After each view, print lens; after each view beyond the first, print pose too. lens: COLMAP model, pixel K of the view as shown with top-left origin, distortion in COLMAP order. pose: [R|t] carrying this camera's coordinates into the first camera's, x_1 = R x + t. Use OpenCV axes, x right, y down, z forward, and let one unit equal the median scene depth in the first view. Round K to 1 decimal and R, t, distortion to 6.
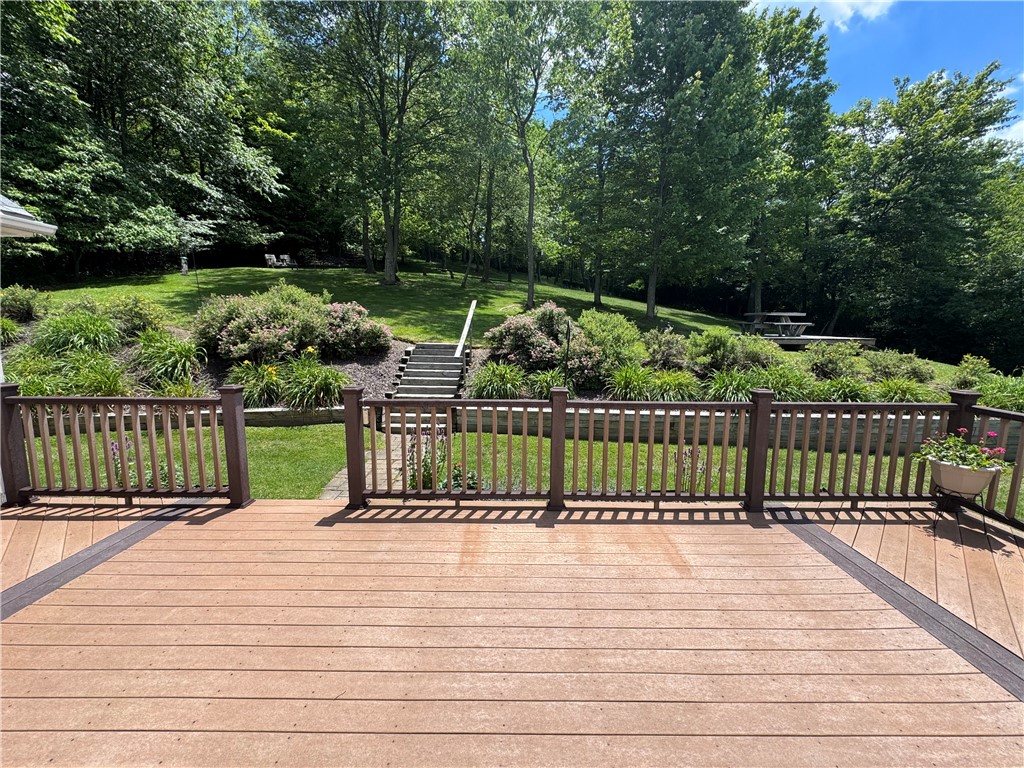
lens RADIAL K [[370.0, 0, 510.8], [0, 370.0, 384.1], [0, 0, 1]] dist [-0.009352, 0.000077]
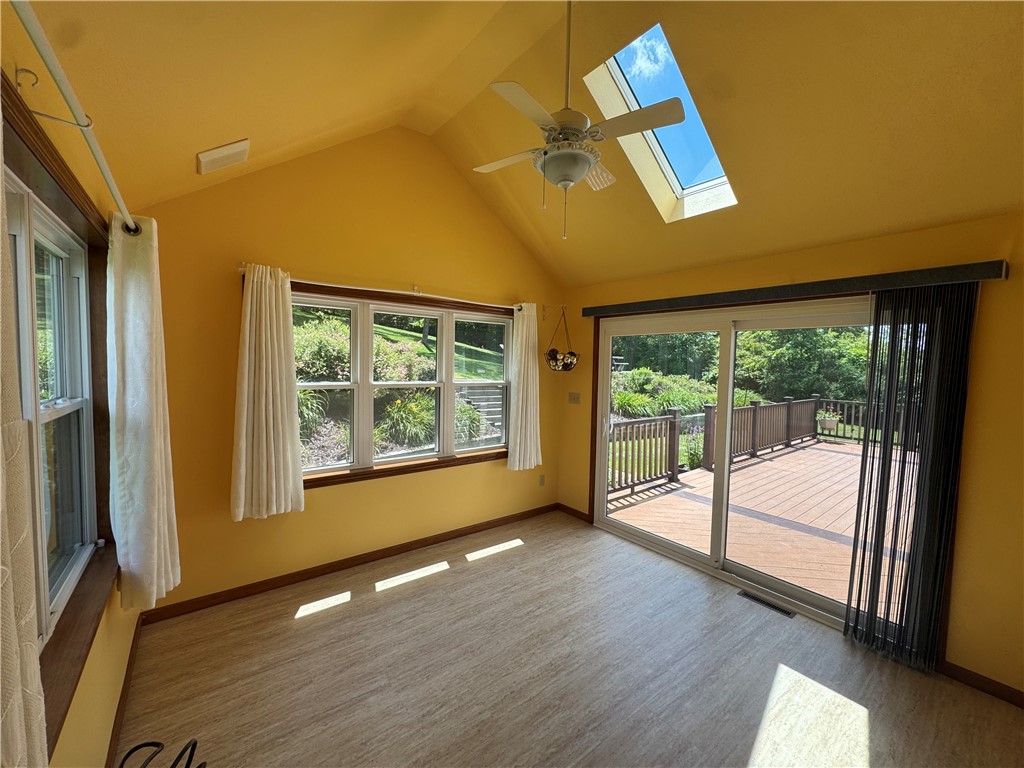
lens RADIAL K [[410.3, 0, 513.8], [0, 410.3, 386.0], [0, 0, 1]] dist [0.018125, 0.000184]
pose [[0.776823, -0.022165, 0.629328, -0.920235], [0.086249, 0.993707, -0.071465, 0.005369], [-0.623784, 0.109794, 0.773847, 0.028082]]
